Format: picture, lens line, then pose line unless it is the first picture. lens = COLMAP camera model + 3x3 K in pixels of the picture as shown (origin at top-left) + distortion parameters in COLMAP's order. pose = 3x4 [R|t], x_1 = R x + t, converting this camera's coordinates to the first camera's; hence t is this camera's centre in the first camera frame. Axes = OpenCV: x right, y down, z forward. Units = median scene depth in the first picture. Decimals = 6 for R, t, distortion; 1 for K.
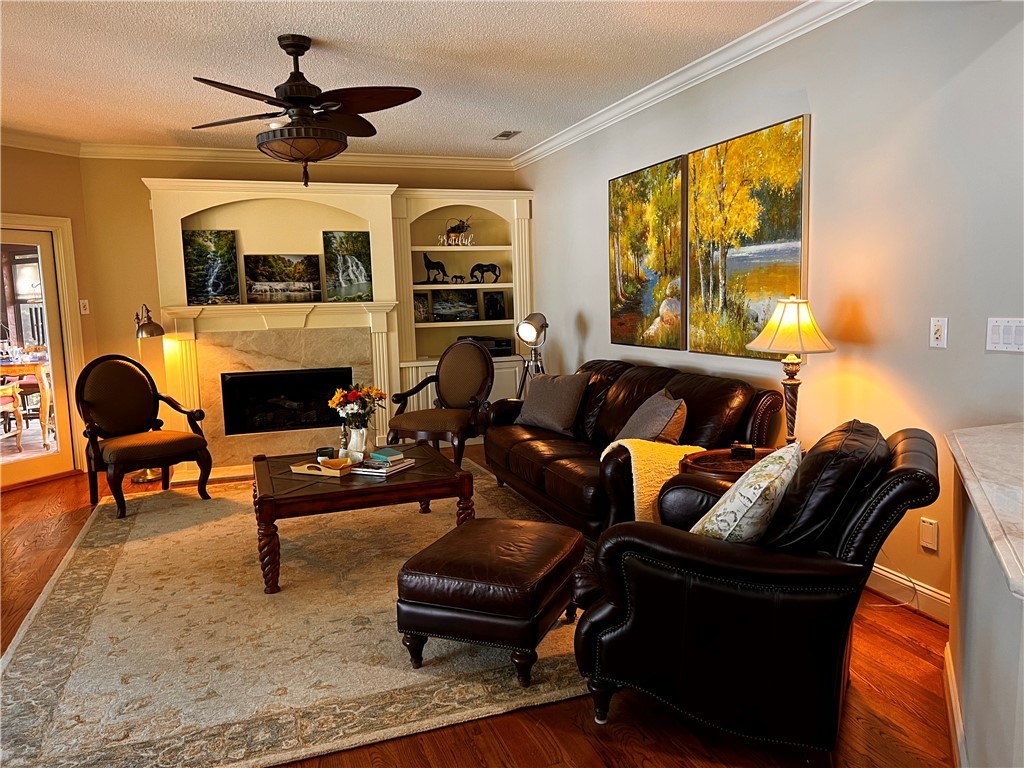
lens RADIAL K [[760.0, 0, 510.0], [0, 760.0, 383.5], [0, 0, 1]] dist [0.011479, -0.002592]
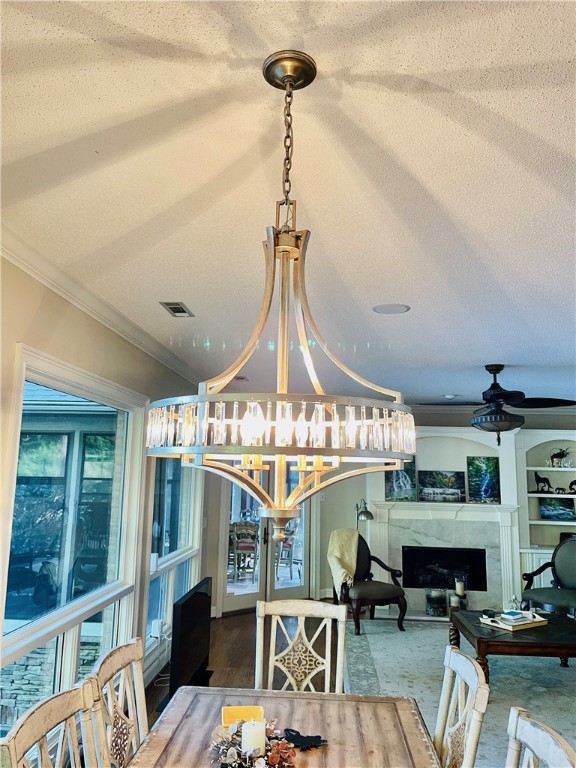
lens RADIAL K [[580.0, 0, 282.4], [0, 580.0, 388.2], [0, 0, 1]] dist [0.027582, -0.021428]
pose [[0.913125, -0.013469, -0.407457, -0.108250], [-0.092454, 0.966572, -0.239144, -0.016989], [0.397057, 0.256040, 0.881356, -0.229809]]
